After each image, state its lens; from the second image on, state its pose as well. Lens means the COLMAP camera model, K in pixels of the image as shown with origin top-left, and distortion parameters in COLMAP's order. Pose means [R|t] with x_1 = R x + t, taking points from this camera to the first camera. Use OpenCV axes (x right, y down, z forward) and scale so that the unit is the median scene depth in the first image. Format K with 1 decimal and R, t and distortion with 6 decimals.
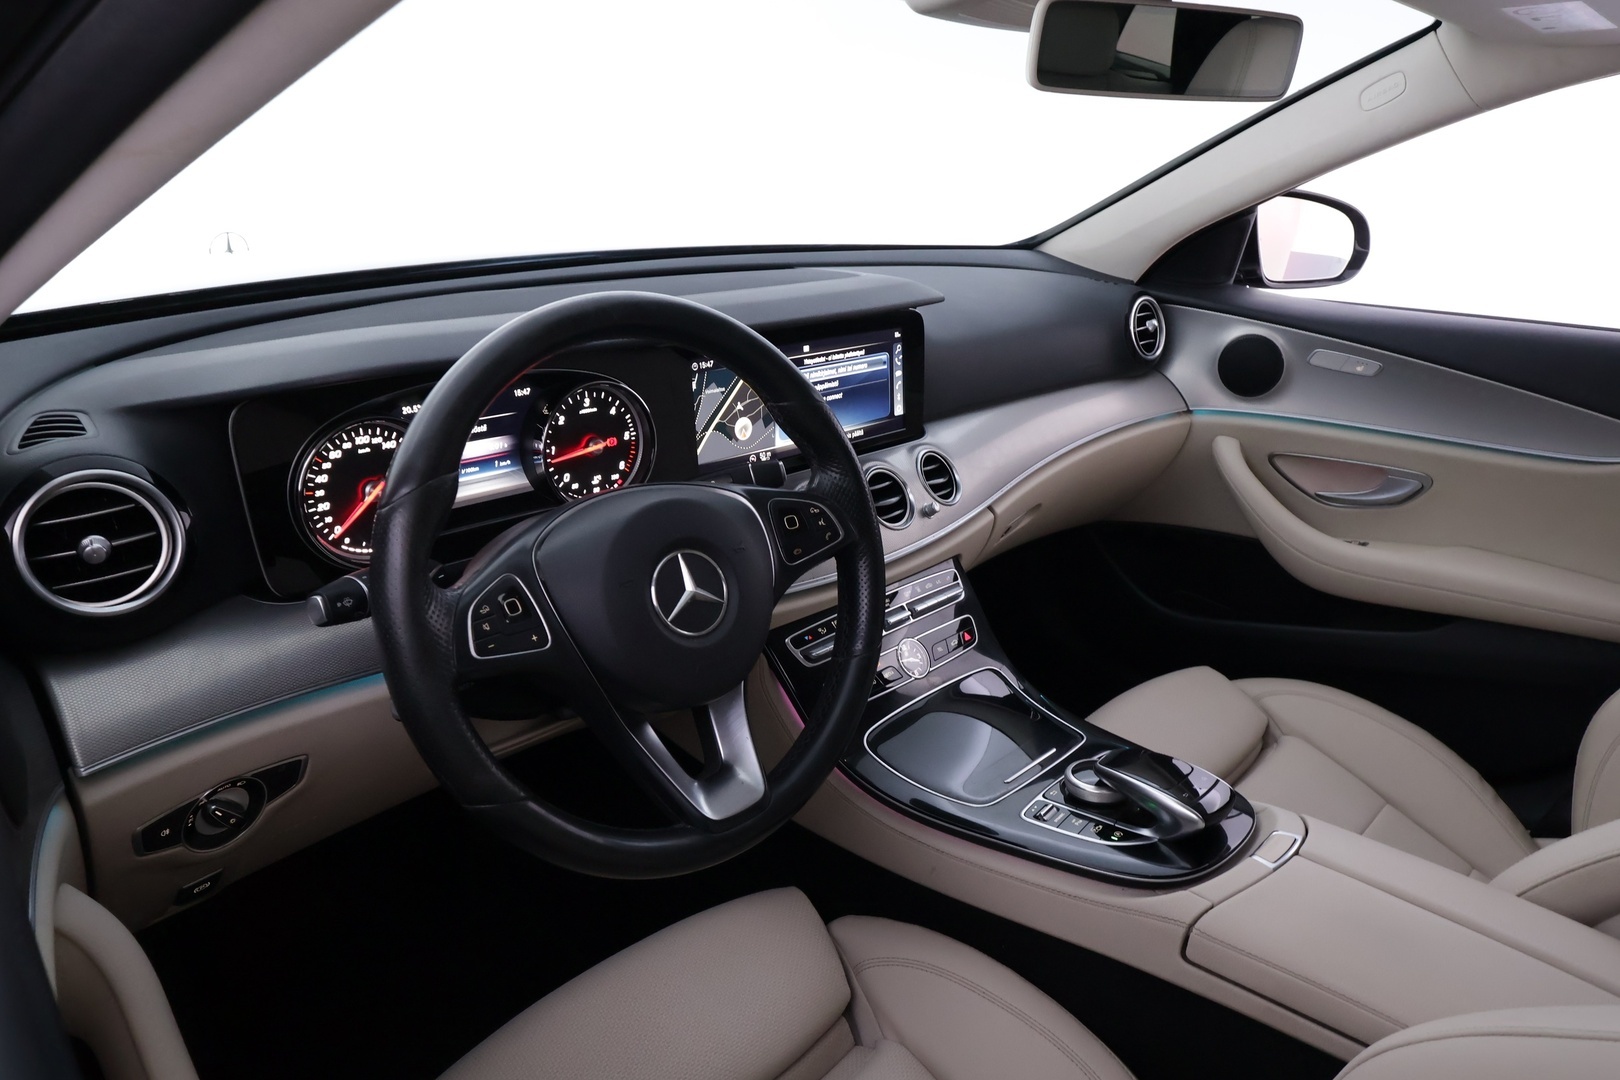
lens RADIAL K [[1106.6, 0, 810.1], [0, 1106.6, 543.0], [0, 0, 1]] dist [0.008199, 0.000839]
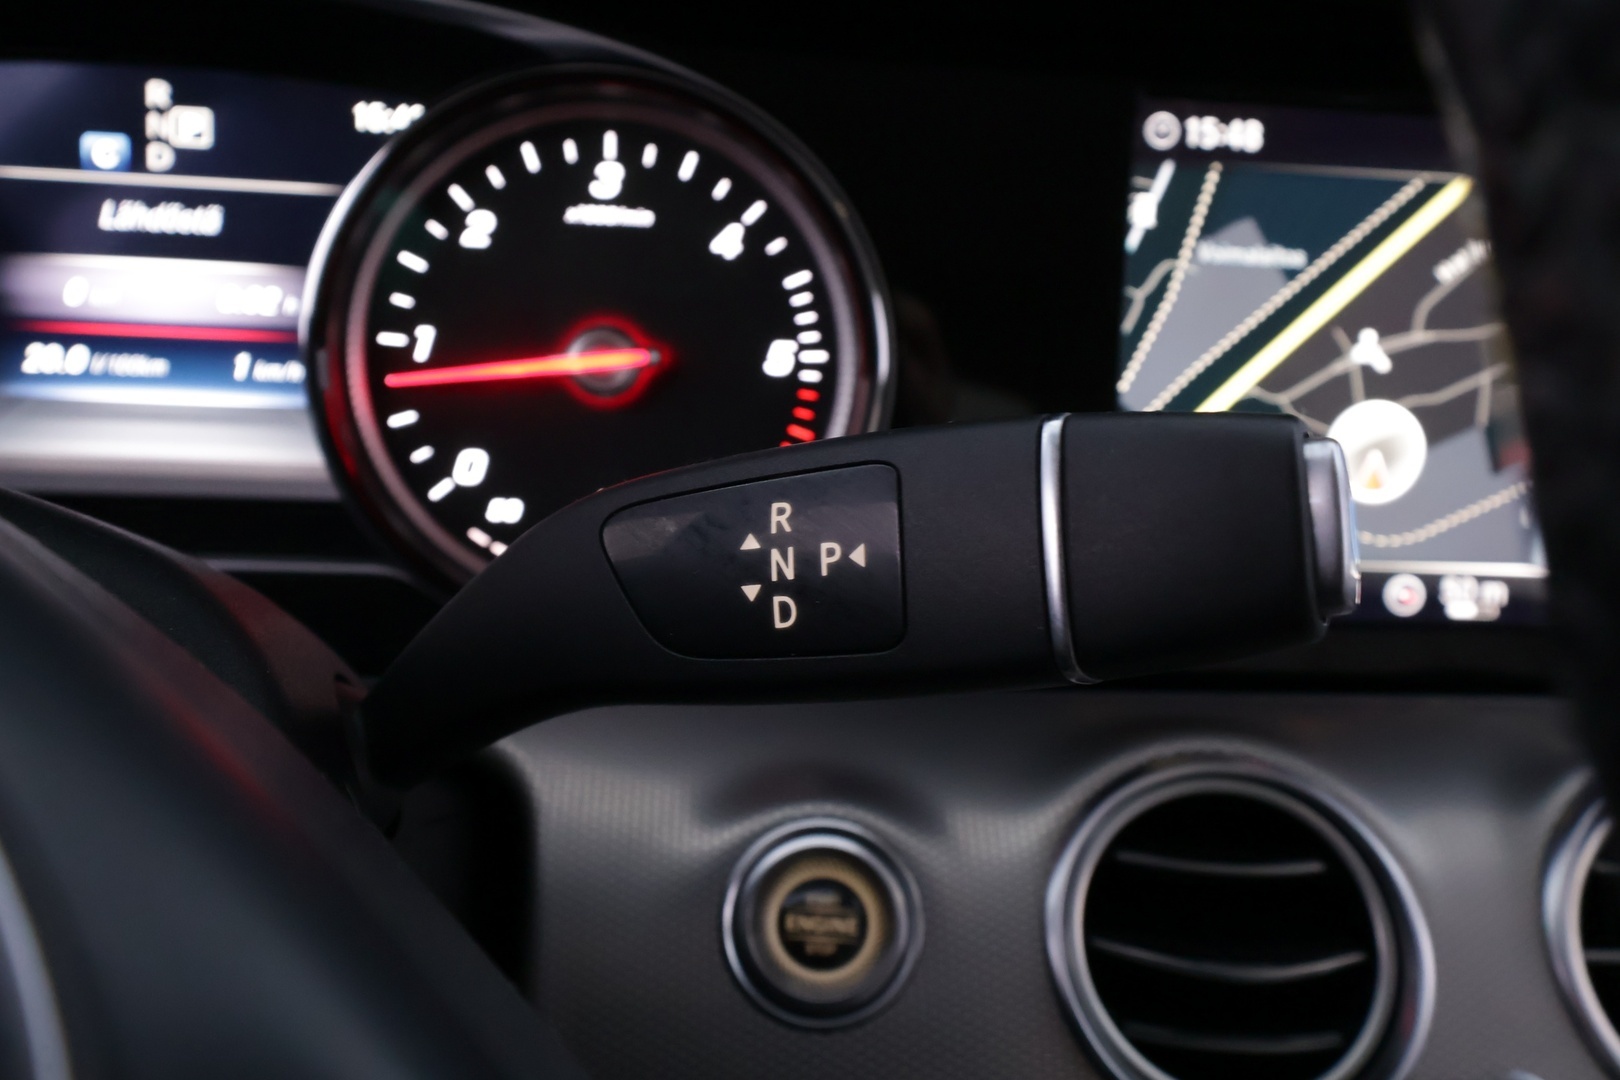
lens RADIAL K [[1298.4, 0, 814.4], [0, 1298.4, 536.7], [0, 0, 1]] dist [-0.001274, -0.000188]
pose [[0.778111, 0.145565, -0.611027, 0.019326], [-0.248839, 0.964622, -0.087082, -0.038367], [0.576734, 0.219807, 0.786806, 0.827155]]
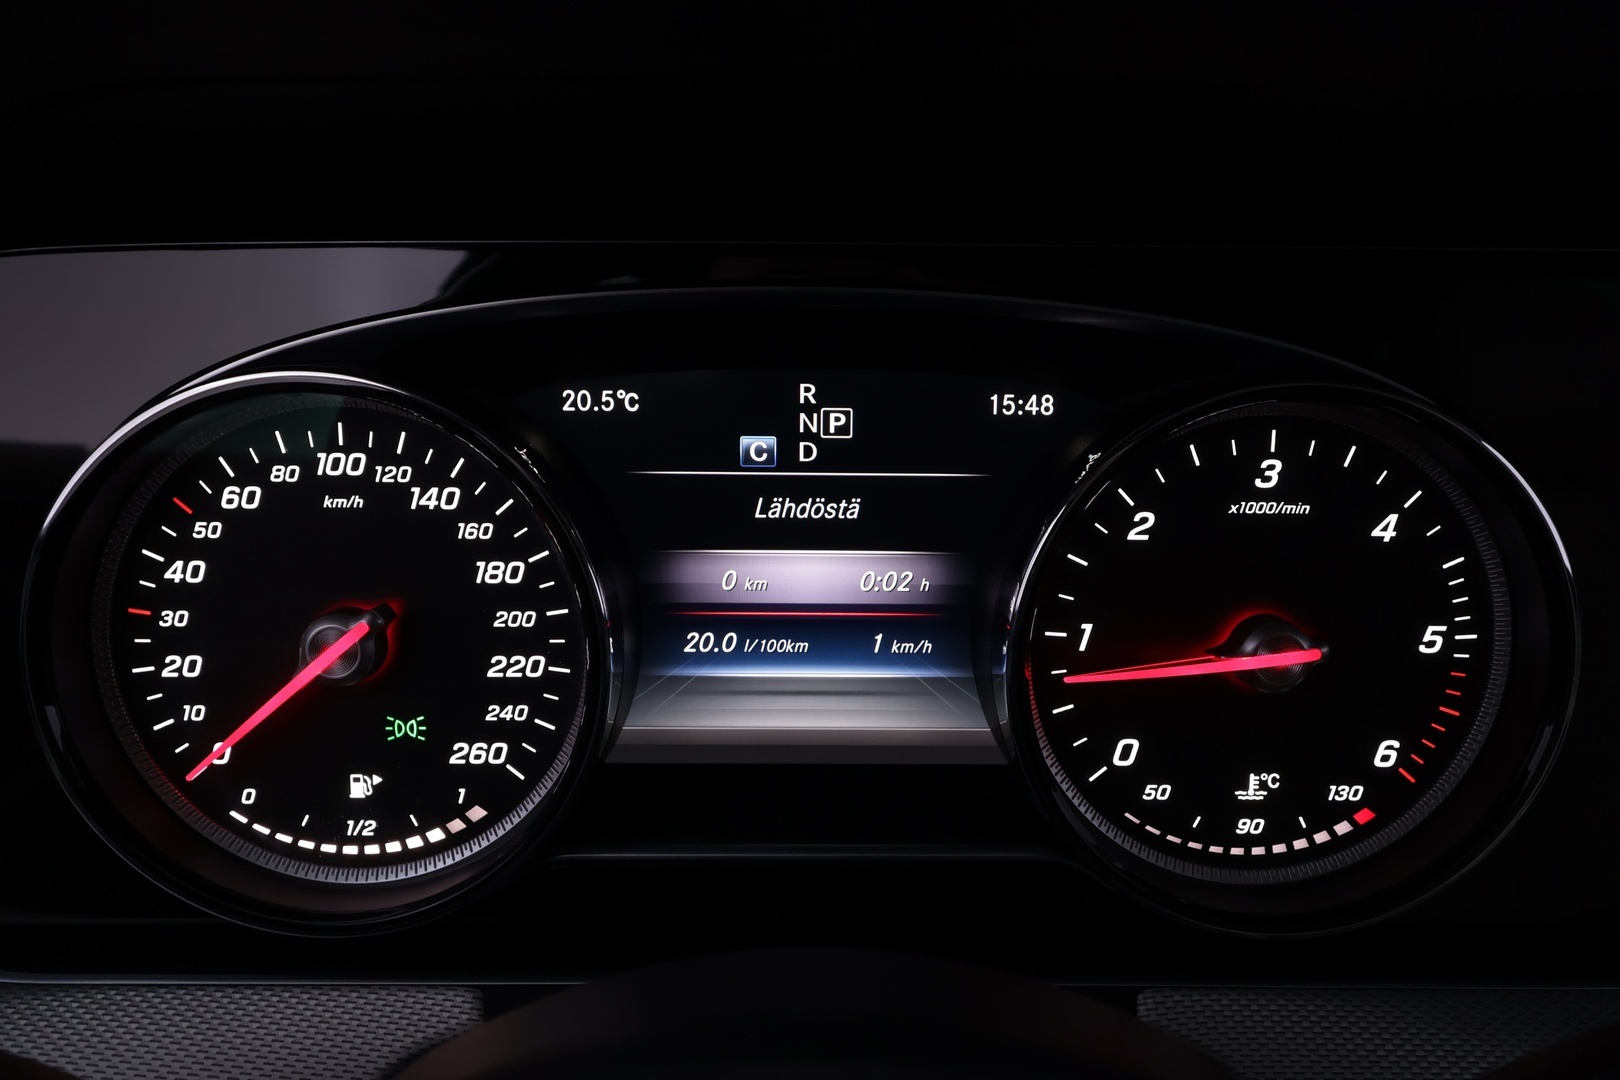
lens RADIAL K [[1106.6, 0, 806.5], [0, 1106.6, 539.3], [0, 0, 1]] dist [0.008199, 0.000839]
pose [[0.725893, 0.138723, -0.673673, -0.109429], [-0.236297, 0.970132, -0.054844, -0.075884], [0.645943, 0.198997, 0.736992, 0.762173]]
